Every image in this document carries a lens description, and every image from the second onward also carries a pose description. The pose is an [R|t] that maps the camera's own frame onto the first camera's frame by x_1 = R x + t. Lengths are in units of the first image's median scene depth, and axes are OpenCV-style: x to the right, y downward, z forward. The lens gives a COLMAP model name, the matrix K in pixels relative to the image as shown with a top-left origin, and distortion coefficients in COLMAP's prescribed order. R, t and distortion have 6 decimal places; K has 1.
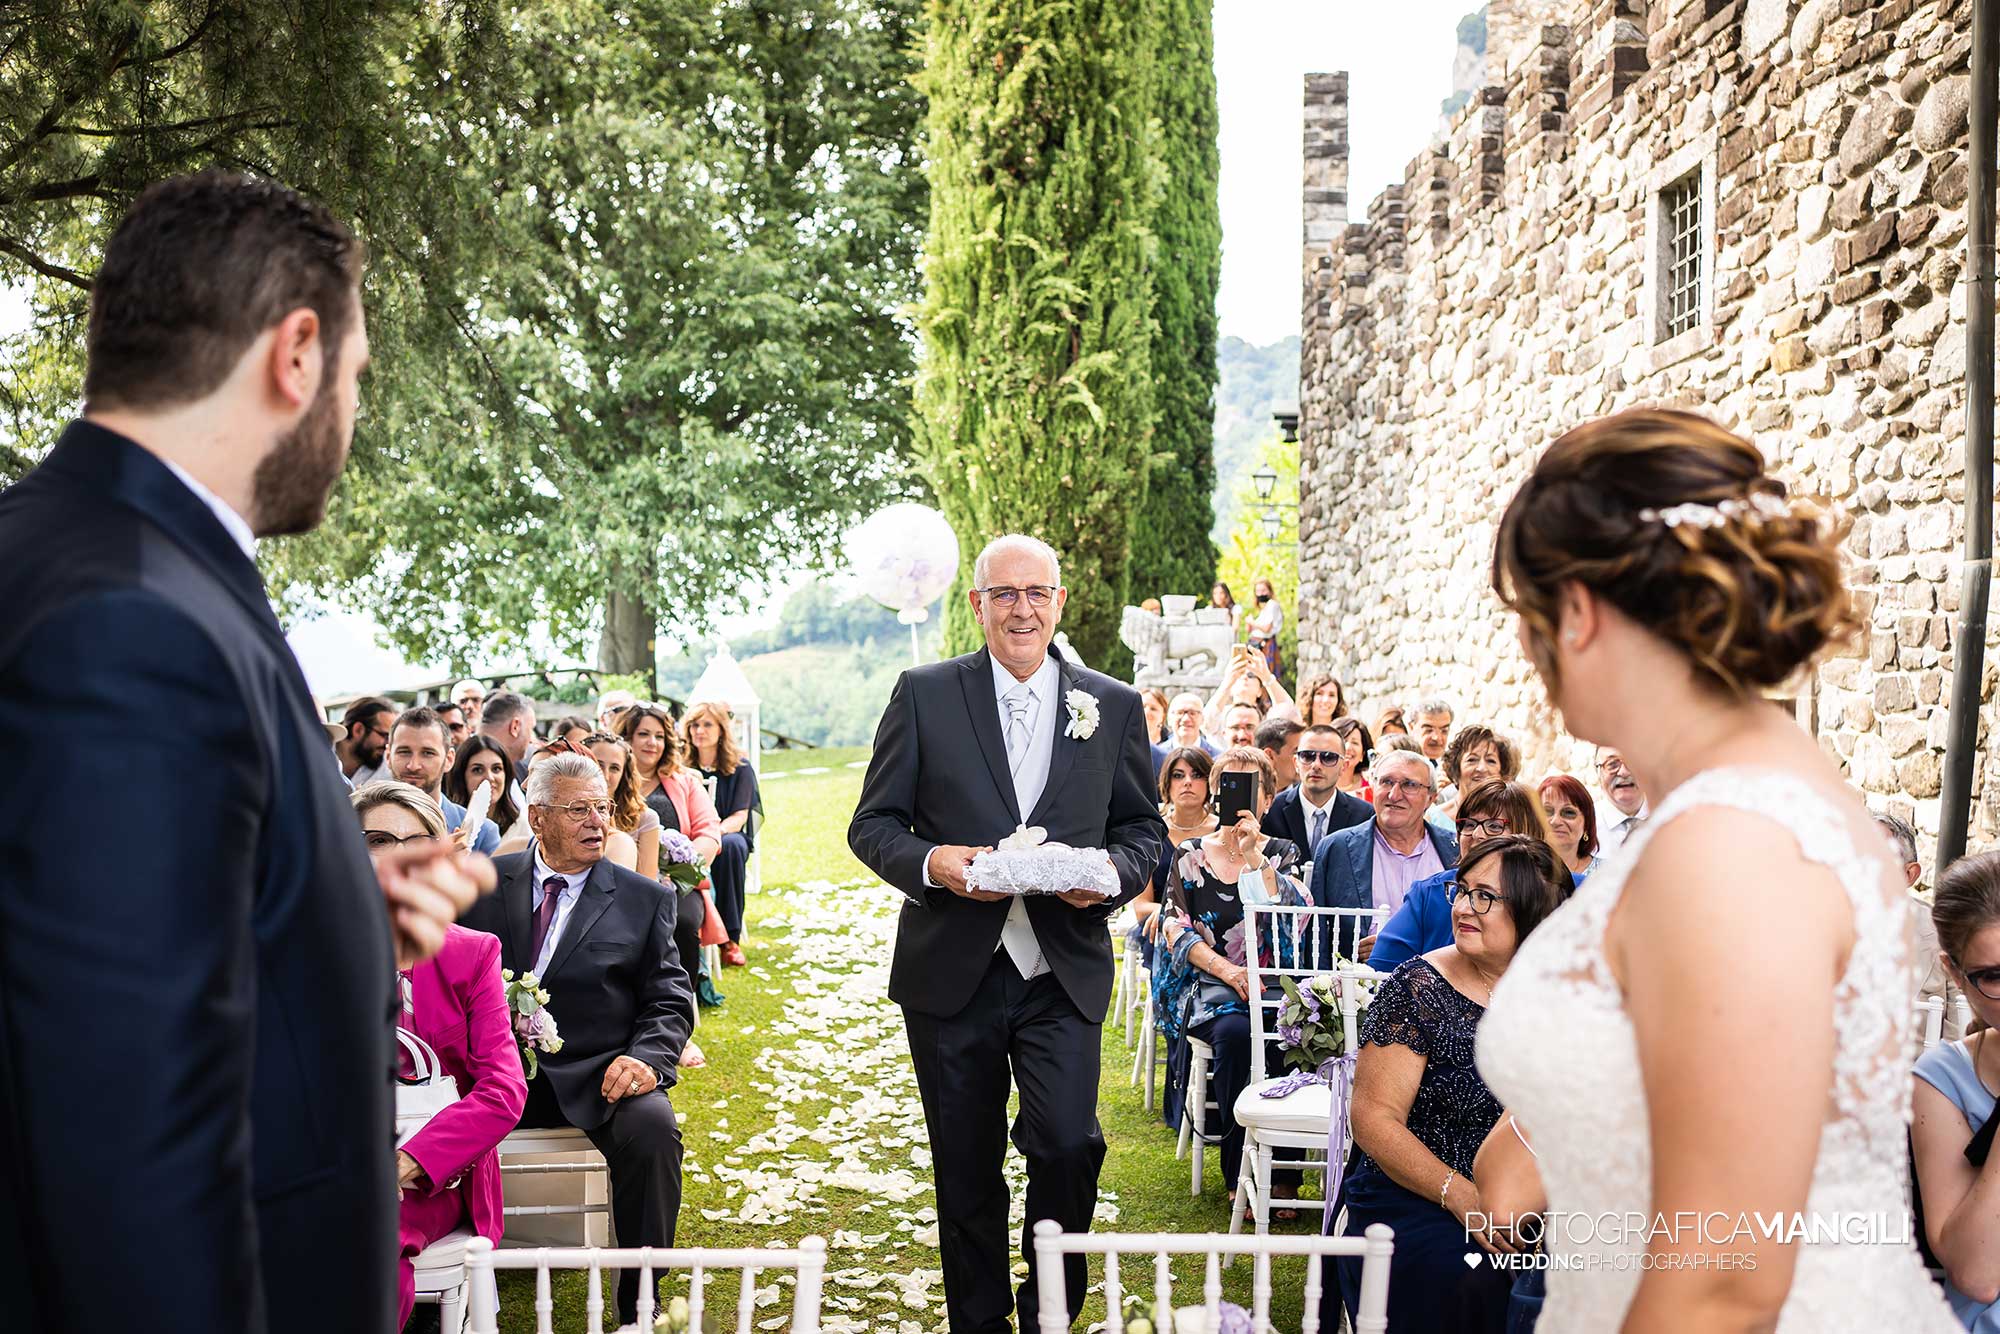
lens RADIAL K [[2117.4, 0, 992.3], [0, 2117.4, 695.7], [0, 0, 1]] dist [0.005433, 0.032915]
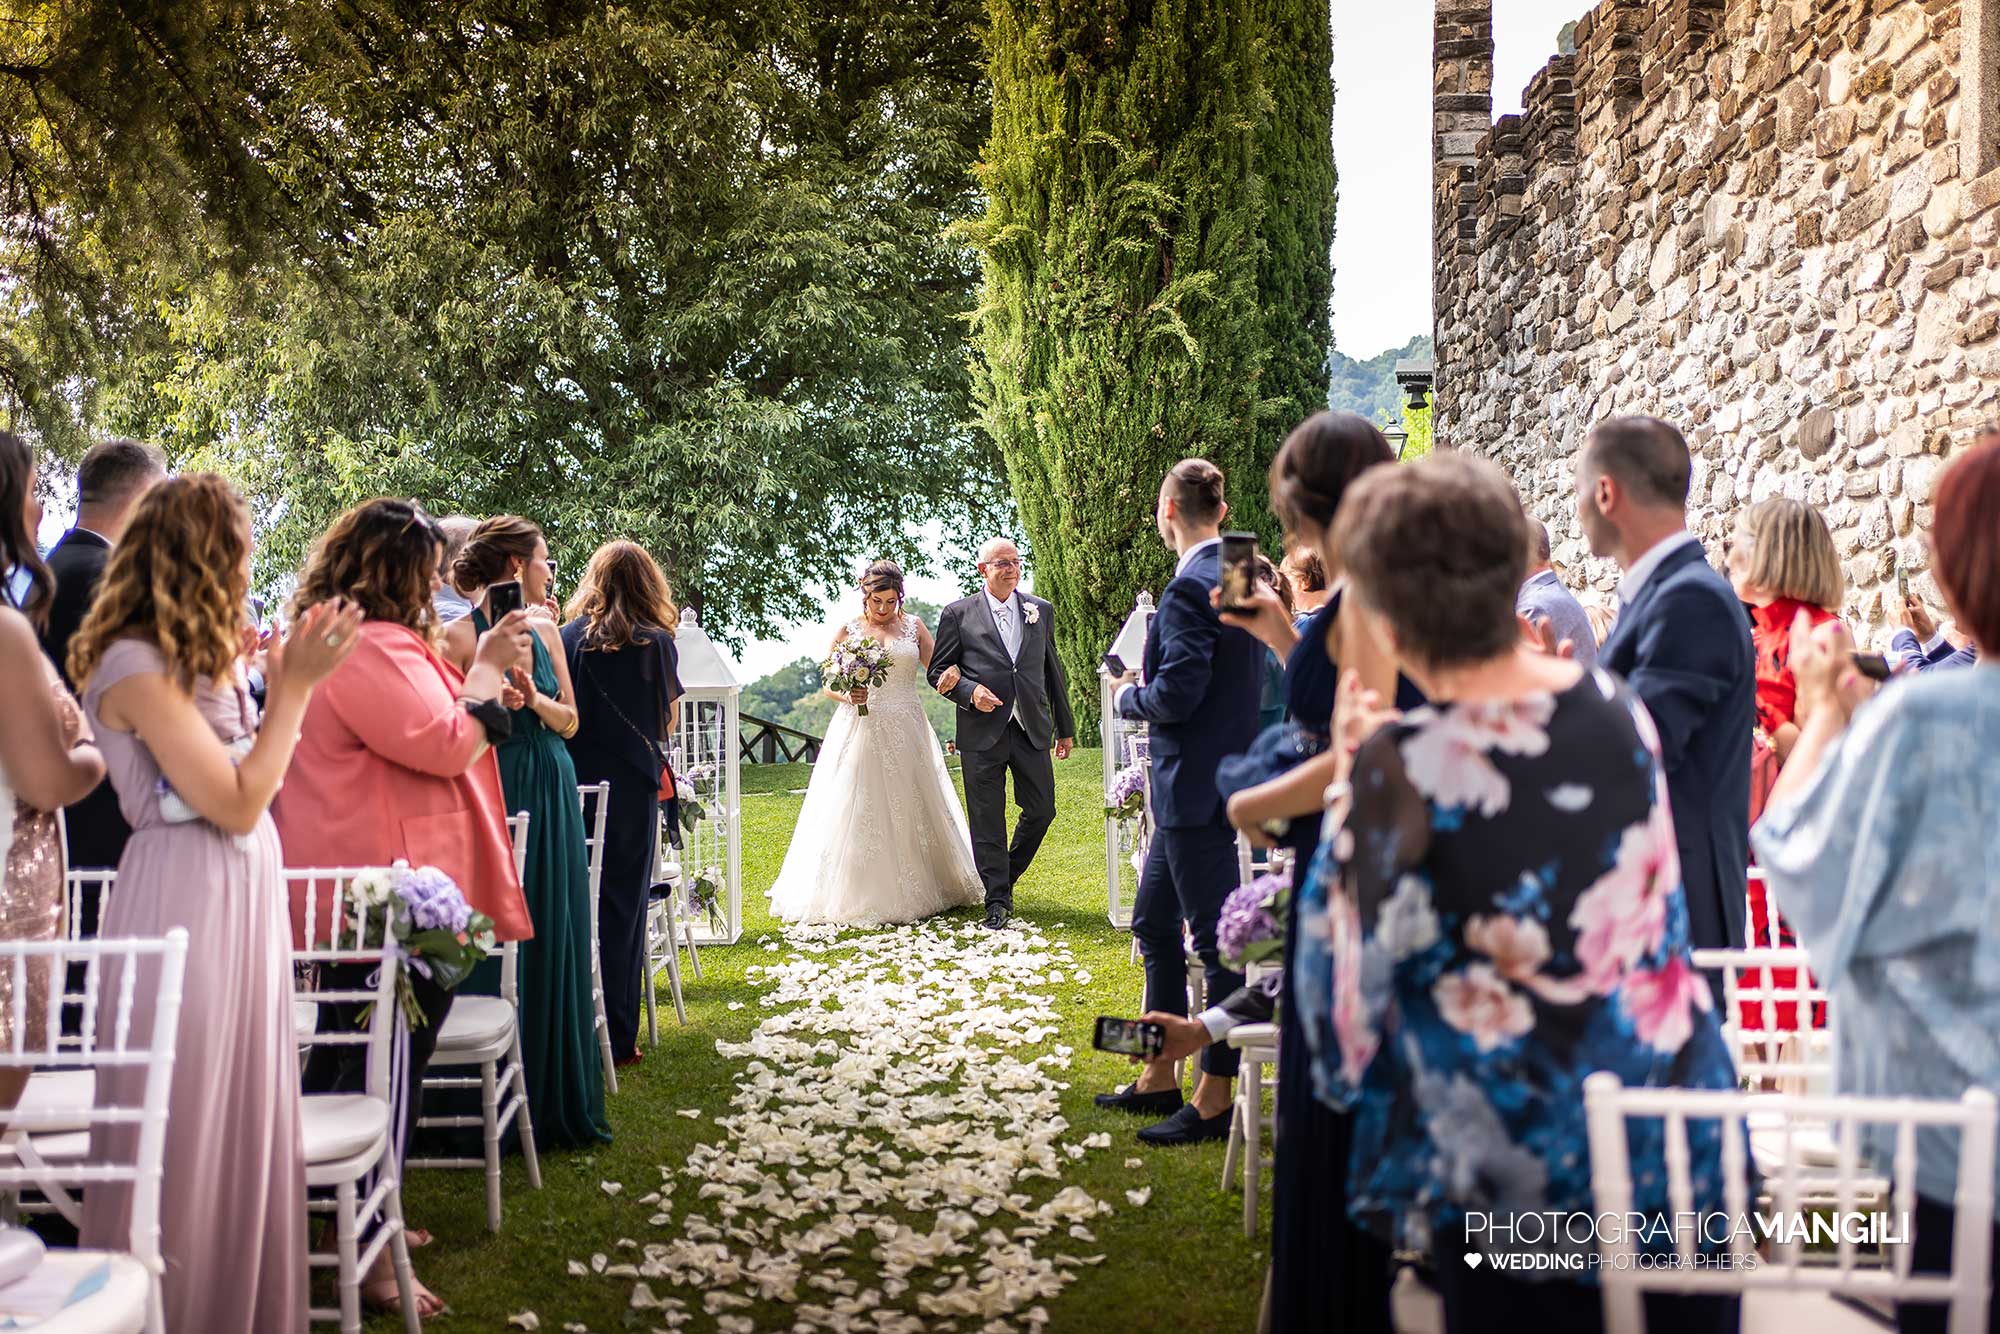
lens RADIAL K [[2117.4, 0, 992.3], [0, 2117.4, 695.7], [0, 0, 1]] dist [0.005433, 0.032915]
pose [[0.998850, -0.006615, -0.047484, 0.009639], [0.006137, 0.999929, -0.010198, 0.009437], [0.047548, 0.009895, 0.998820, 0.177763]]
